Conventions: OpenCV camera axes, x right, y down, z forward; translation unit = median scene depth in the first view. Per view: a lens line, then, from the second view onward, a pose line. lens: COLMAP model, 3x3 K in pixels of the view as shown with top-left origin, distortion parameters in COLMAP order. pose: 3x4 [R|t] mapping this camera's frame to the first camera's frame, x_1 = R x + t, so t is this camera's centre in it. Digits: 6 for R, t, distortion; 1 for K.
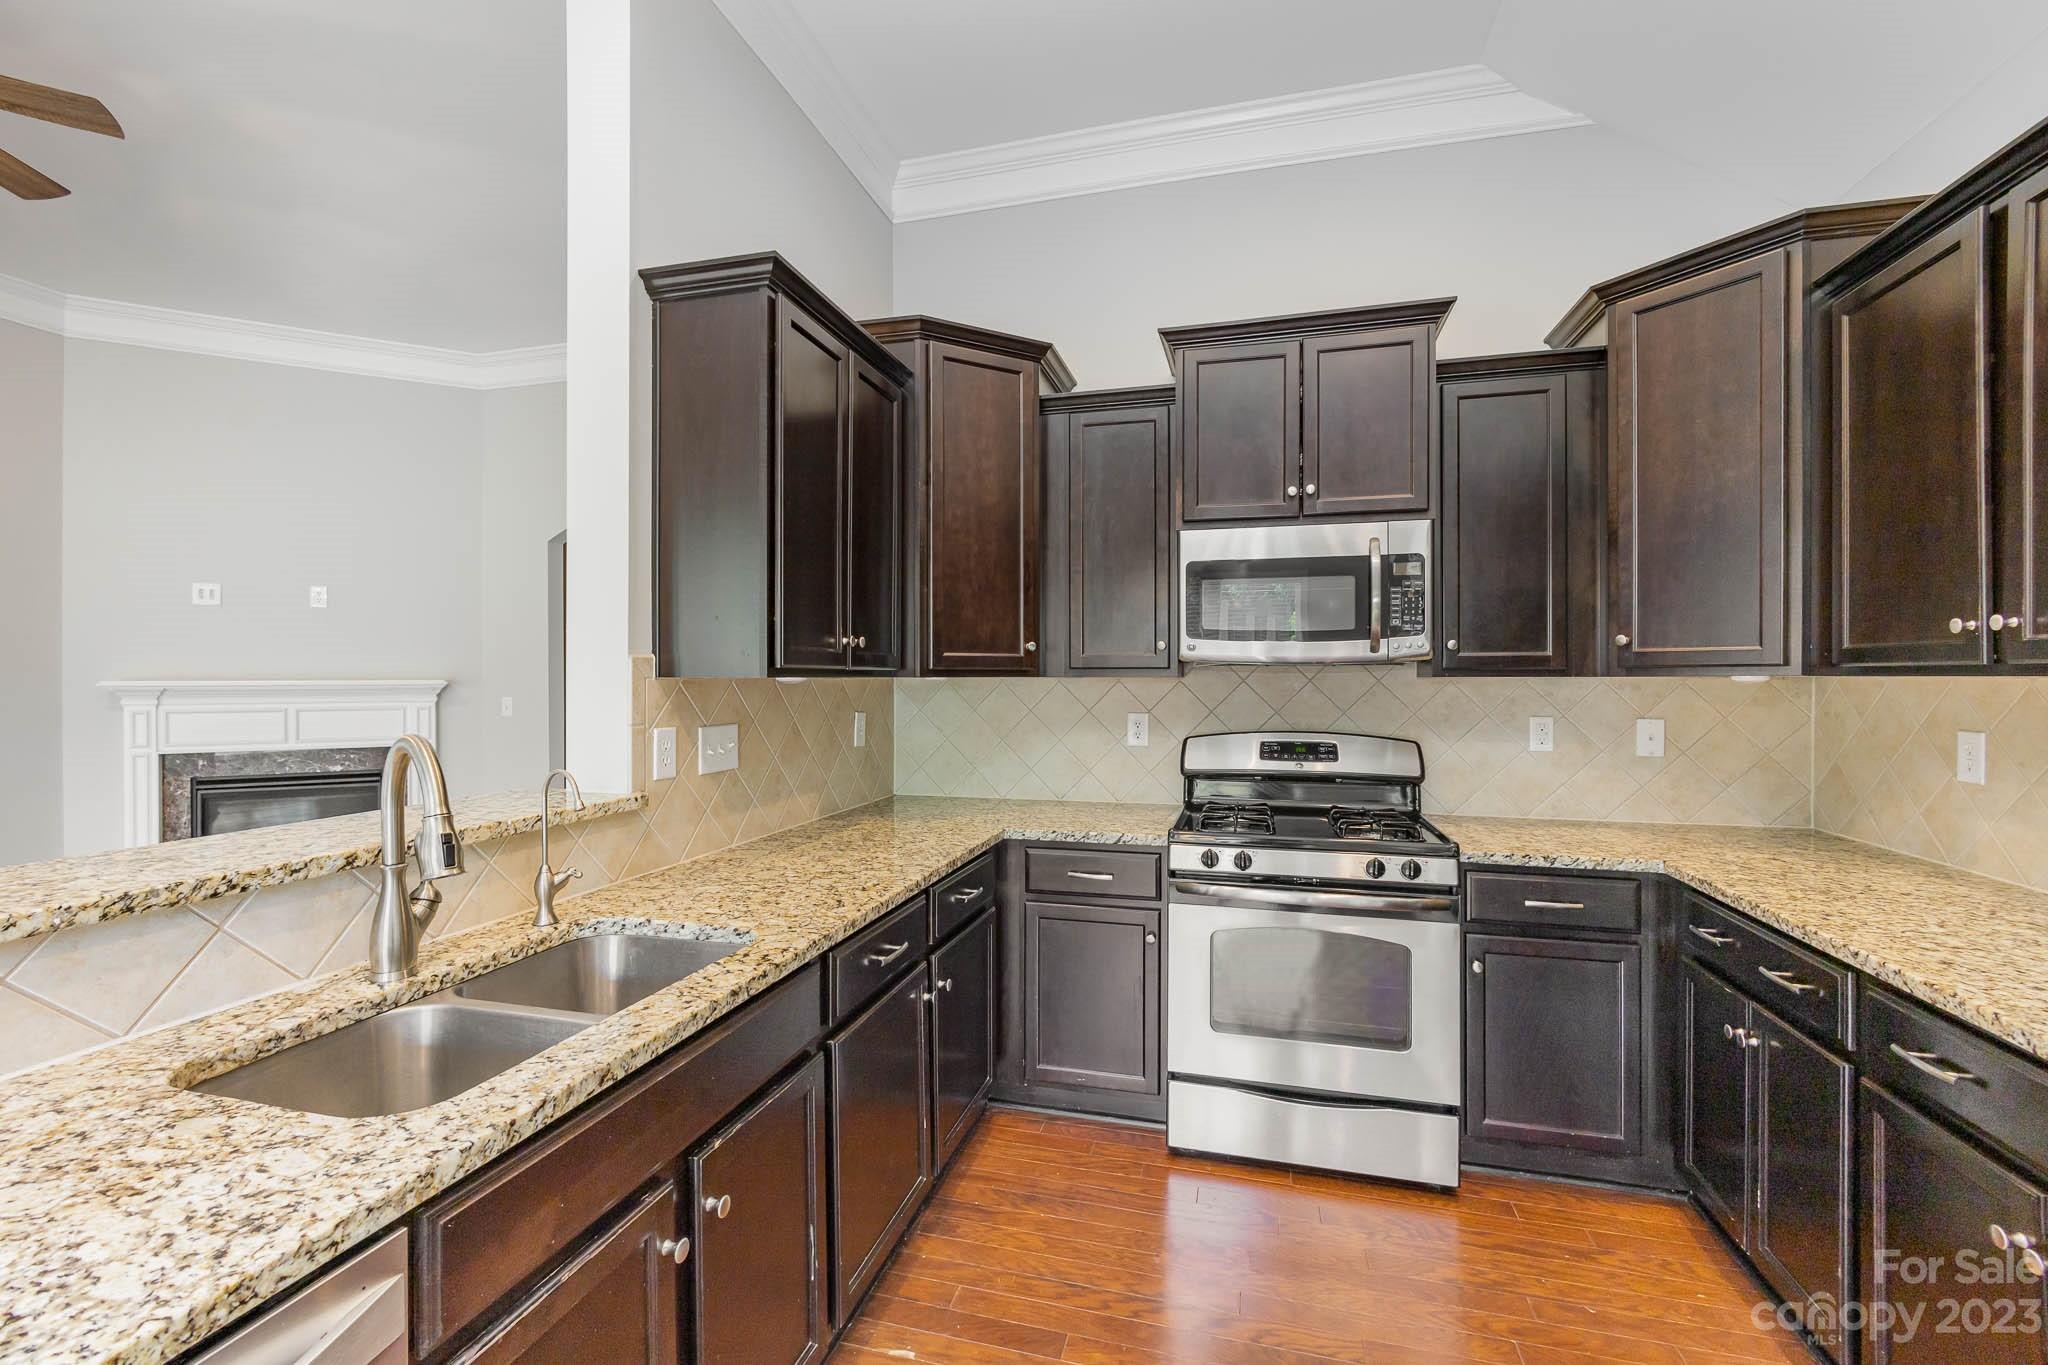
lens RADIAL K [[886.5, 0, 1007.6], [0, 886.5, 677.0], [0, 0, 1]] dist [0.000356, -0.000723]
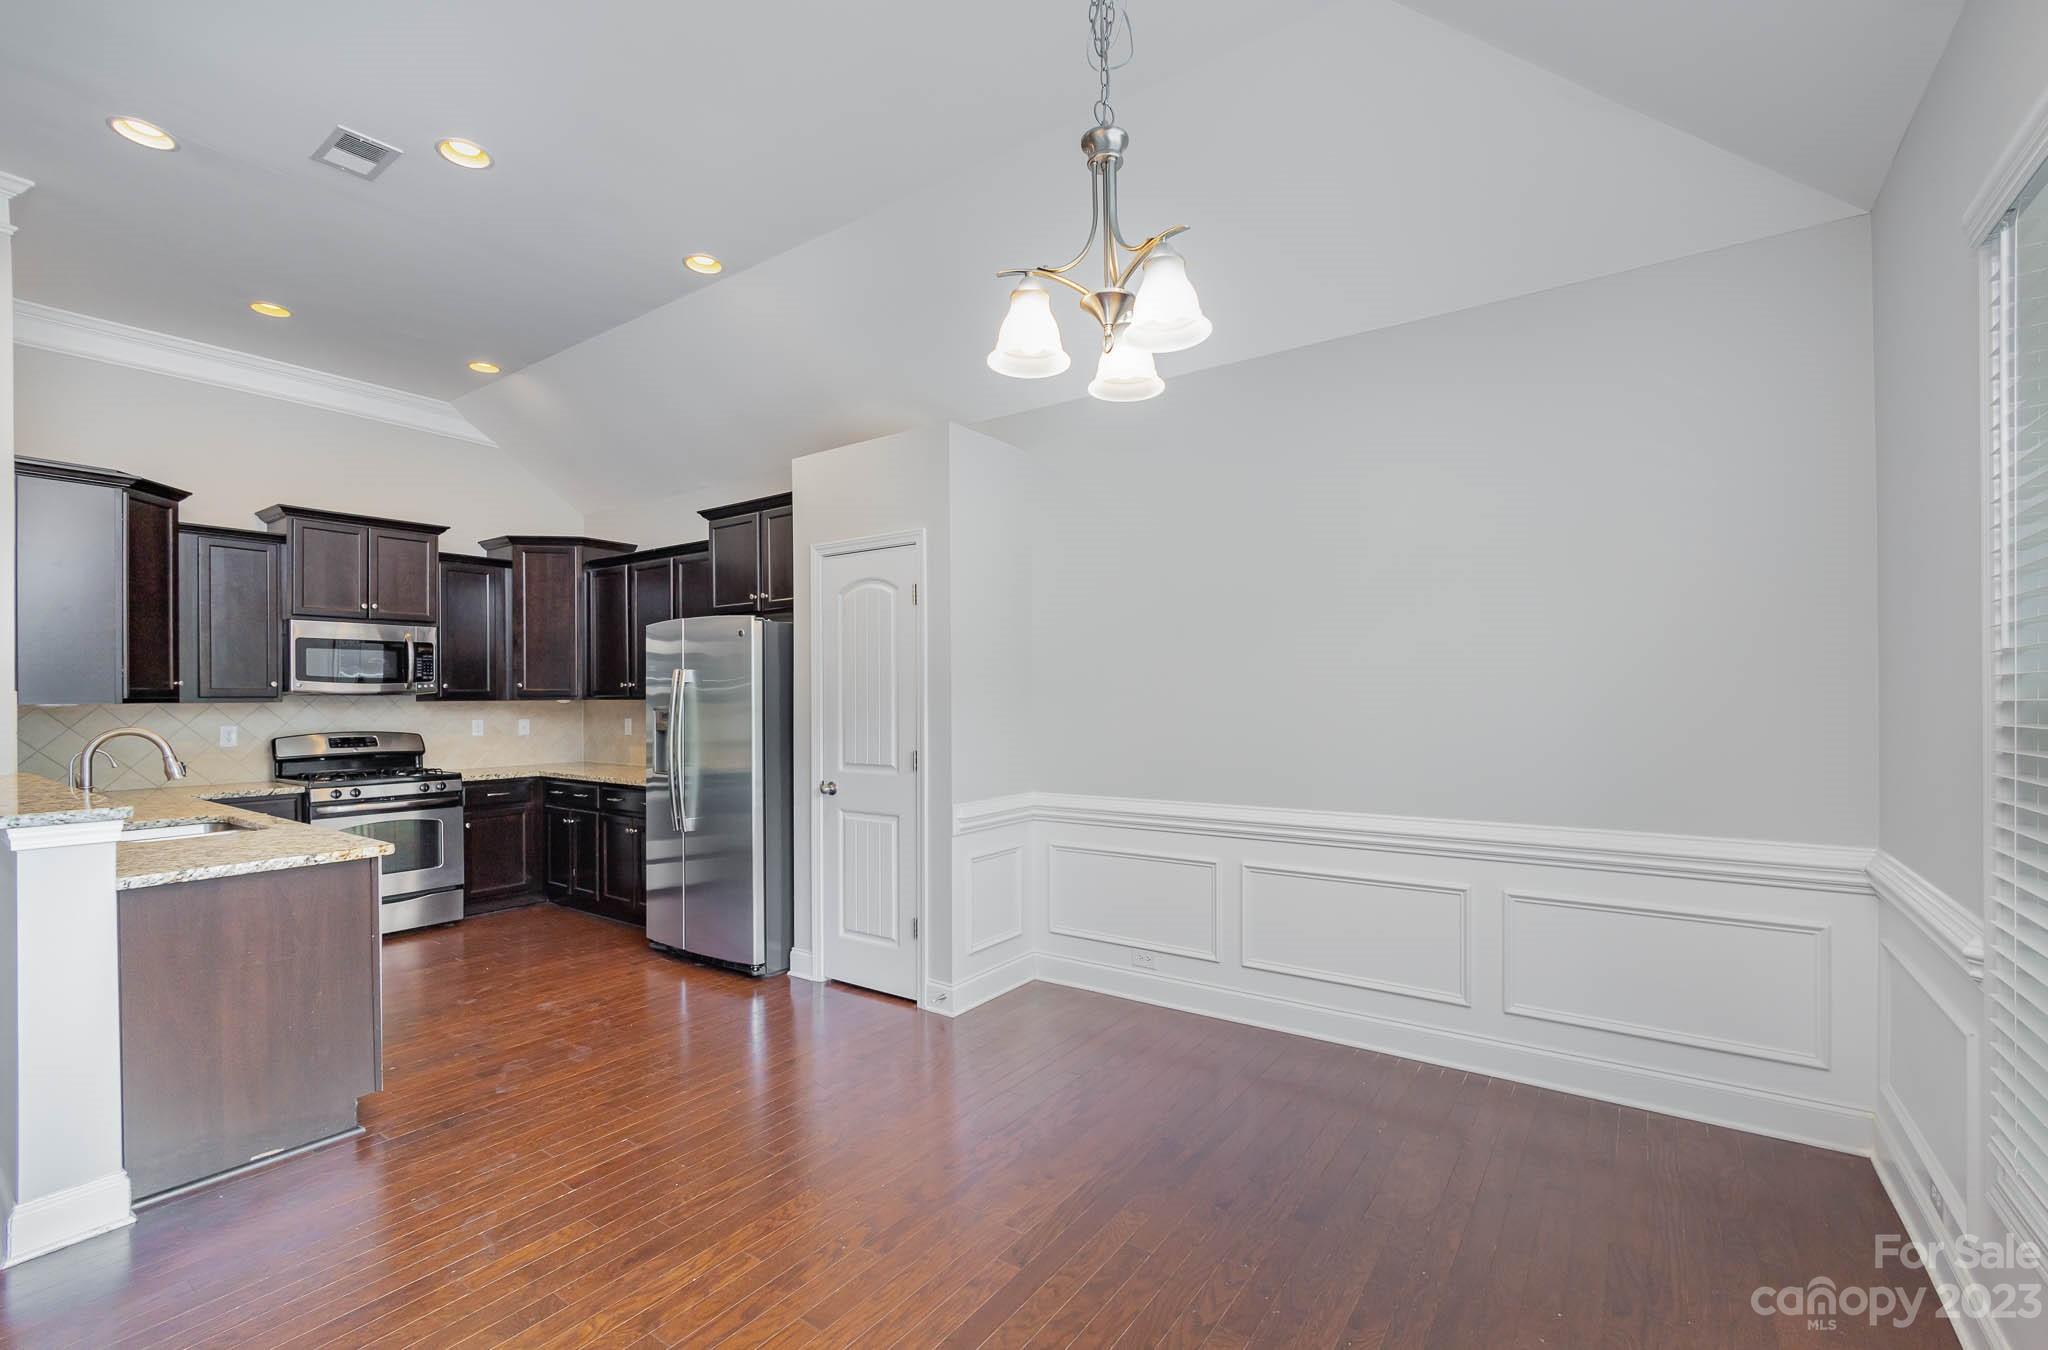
lens RADIAL K [[886.5, 0, 1024.9], [0, 886.5, 699.0], [0, 0, 1]] dist [0.000356, -0.000723]
pose [[0.341501, -0.003512, 0.939875, -1.021678], [0.006567, 0.999978, 0.001351, 0.000735], [-0.939858, 0.005711, 0.341516, -1.033269]]
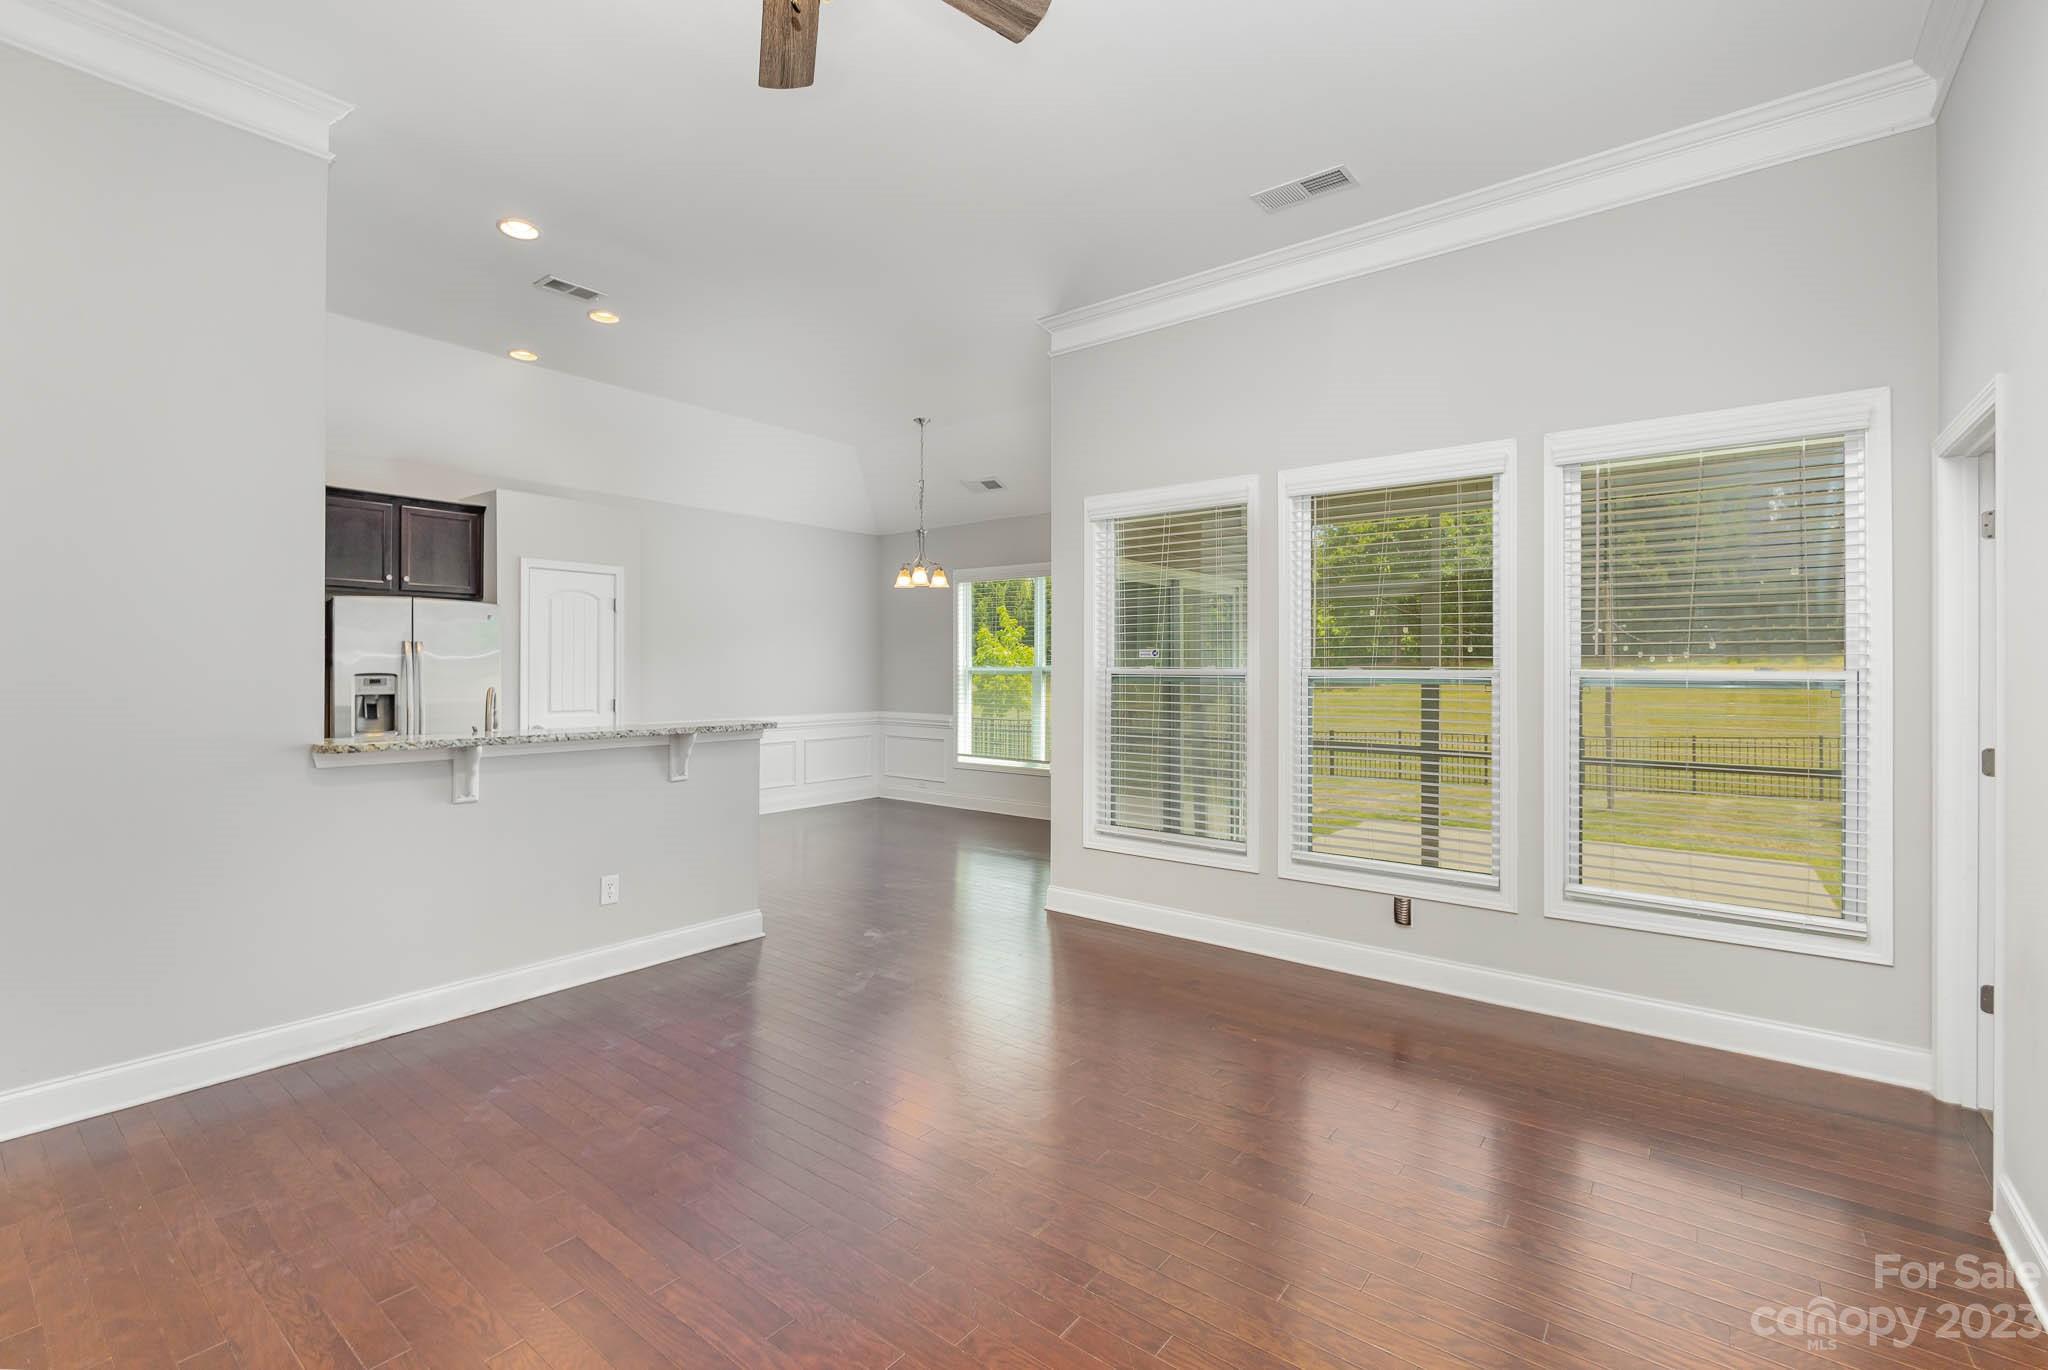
lens RADIAL K [[886.5, 0, 1049.9], [0, 886.5, 669.8], [0, 0, 1]] dist [0.000356, -0.000723]
pose [[-0.931416, -0.003682, 0.363937, -1.699217], [-0.005879, 0.999971, -0.004929, 0.007837], [-0.363908, -0.006731, -0.931411, 1.468955]]
